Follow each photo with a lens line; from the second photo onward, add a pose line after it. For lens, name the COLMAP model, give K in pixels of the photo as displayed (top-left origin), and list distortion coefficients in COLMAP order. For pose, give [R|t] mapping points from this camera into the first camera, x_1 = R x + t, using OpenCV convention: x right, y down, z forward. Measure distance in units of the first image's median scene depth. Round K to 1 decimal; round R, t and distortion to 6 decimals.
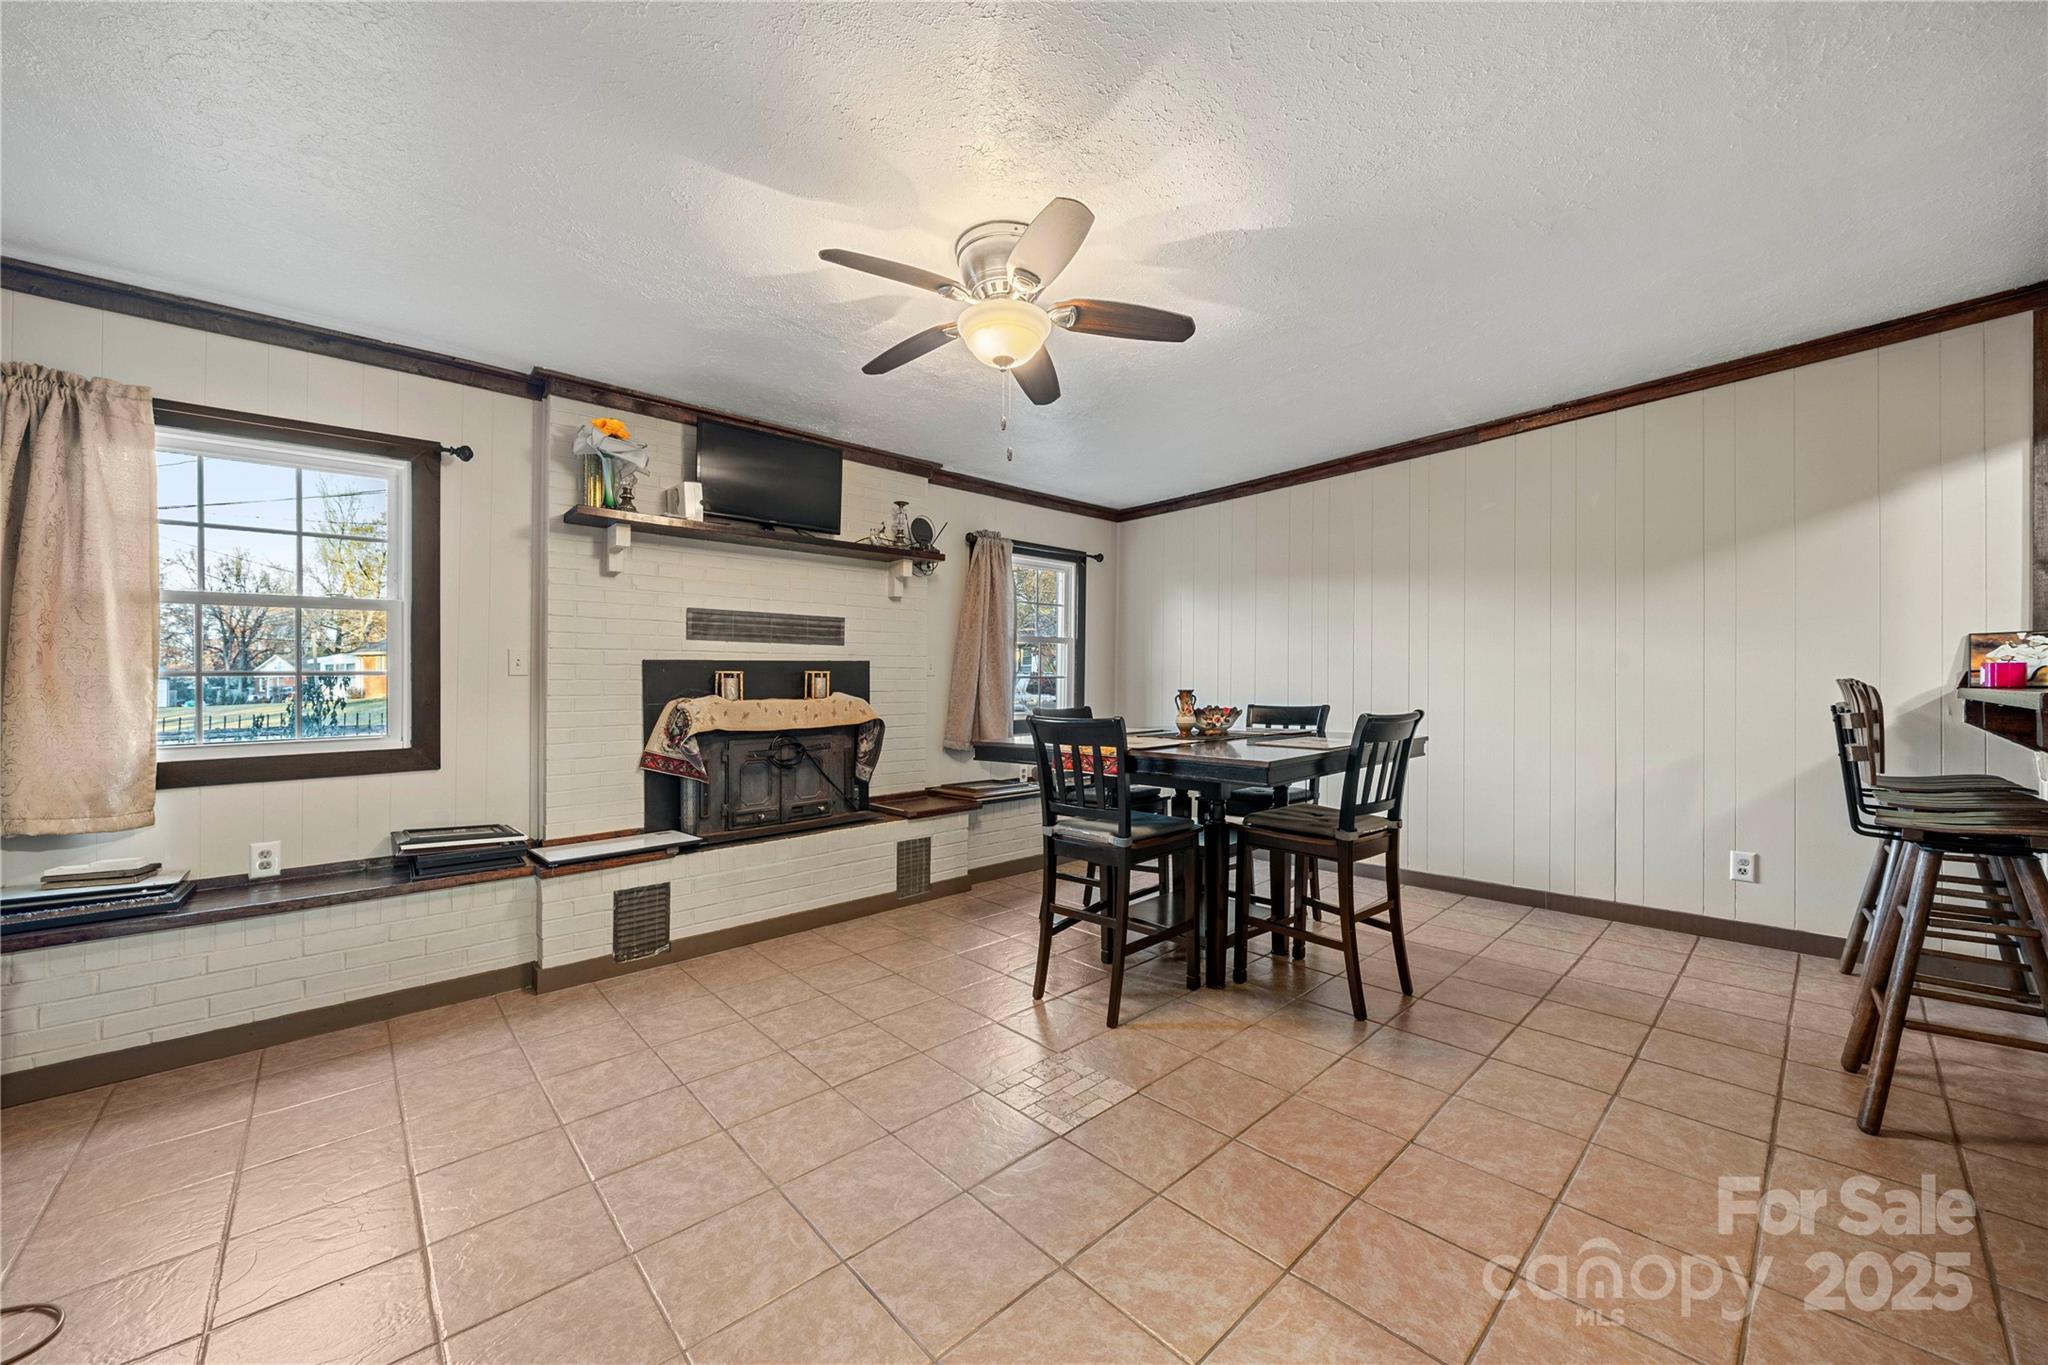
lens RADIAL K [[759.4, 0, 1025.0], [0, 759.4, 677.0], [0, 0, 1]] dist [-0.001474, -0.000172]
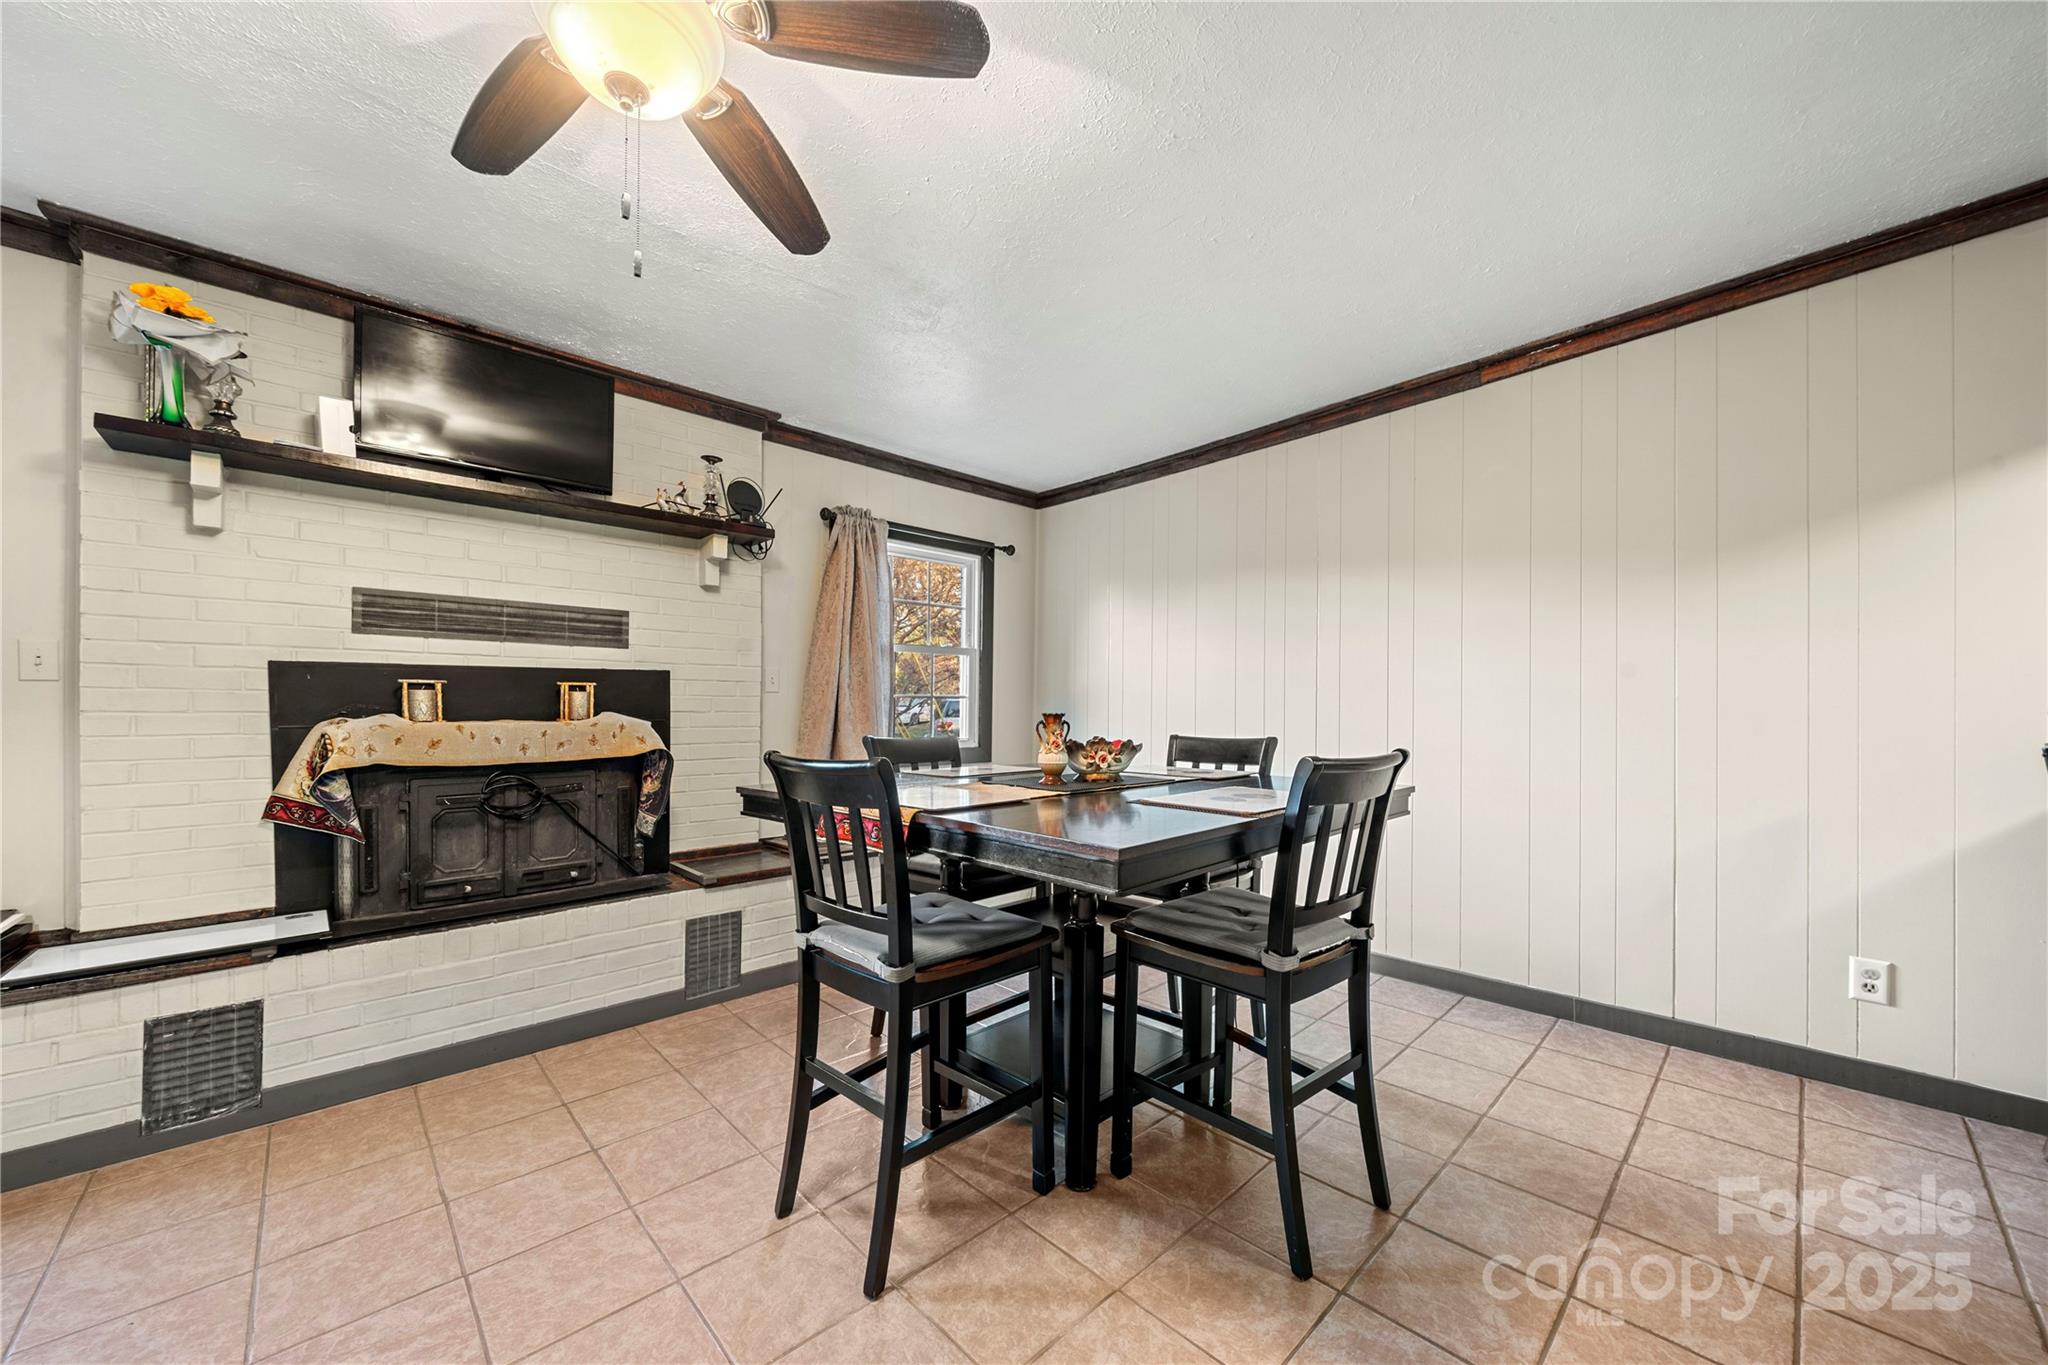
lens RADIAL K [[759.9, 0, 1024.2], [0, 759.9, 687.6], [0, 0, 1]] dist [-0.001884, -0.000224]
pose [[0.999778, 0.011222, 0.017830, 0.157967], [-0.010897, 0.999774, -0.018265, 0.006255], [-0.018031, 0.018067, 0.999674, 0.304304]]
